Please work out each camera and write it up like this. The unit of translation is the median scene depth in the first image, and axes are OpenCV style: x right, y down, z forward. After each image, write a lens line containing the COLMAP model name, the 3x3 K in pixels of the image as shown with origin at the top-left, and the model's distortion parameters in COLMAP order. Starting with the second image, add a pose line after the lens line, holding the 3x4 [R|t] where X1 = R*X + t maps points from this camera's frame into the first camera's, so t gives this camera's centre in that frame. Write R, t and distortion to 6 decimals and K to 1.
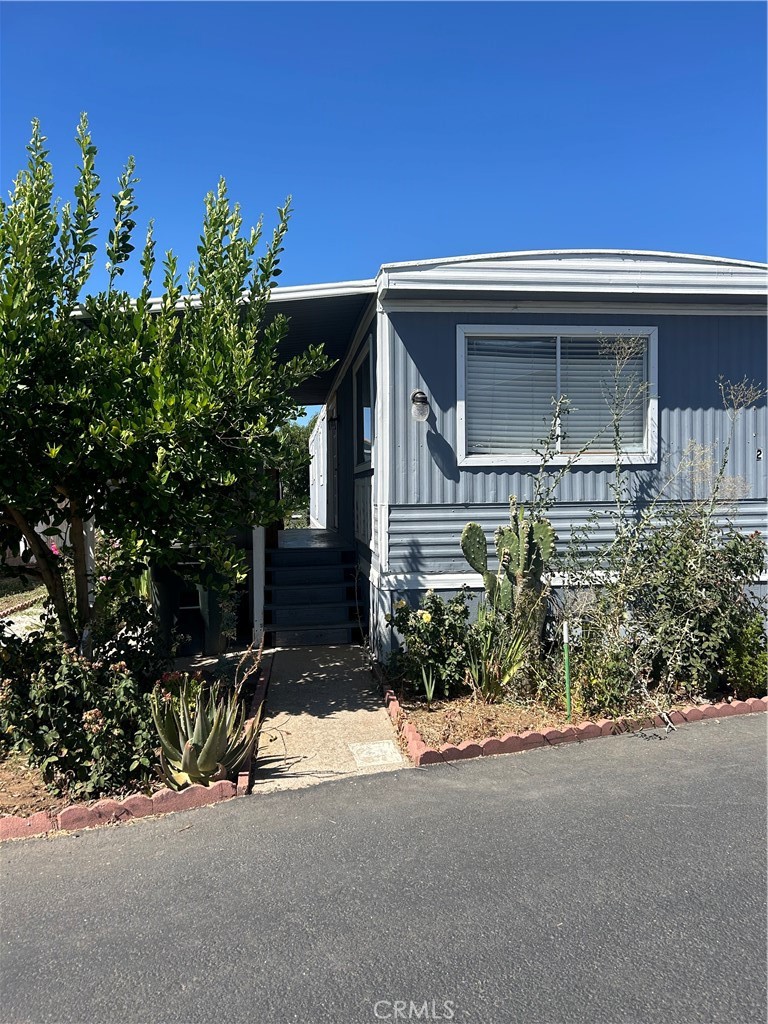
lens RADIAL K [[789.2, 0, 383.9], [0, 789.2, 508.9], [0, 0, 1]] dist [0.001801, -0.012127]
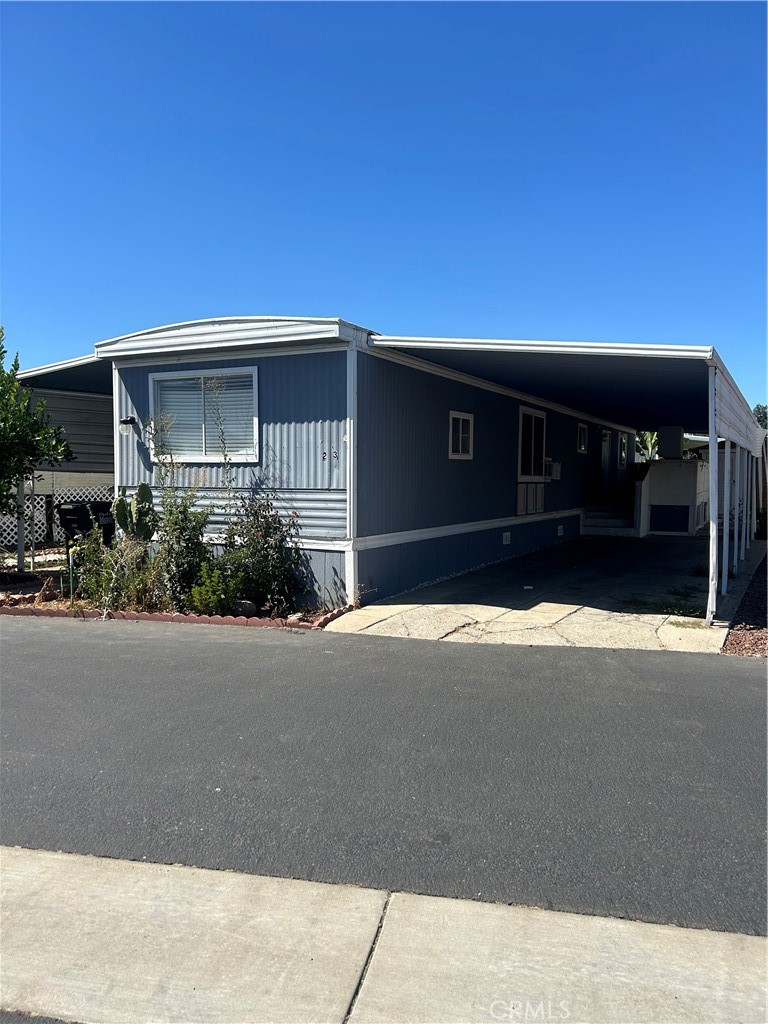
lens RADIAL K [[789.2, 0, 384.9], [0, 789.2, 514.1], [0, 0, 1]] dist [0.001801, -0.012127]
pose [[0.832152, 0.048059, -0.552462, 1.368233], [-0.032403, 0.998749, 0.038073, -0.025625], [0.553600, -0.013781, 0.832668, -0.066075]]
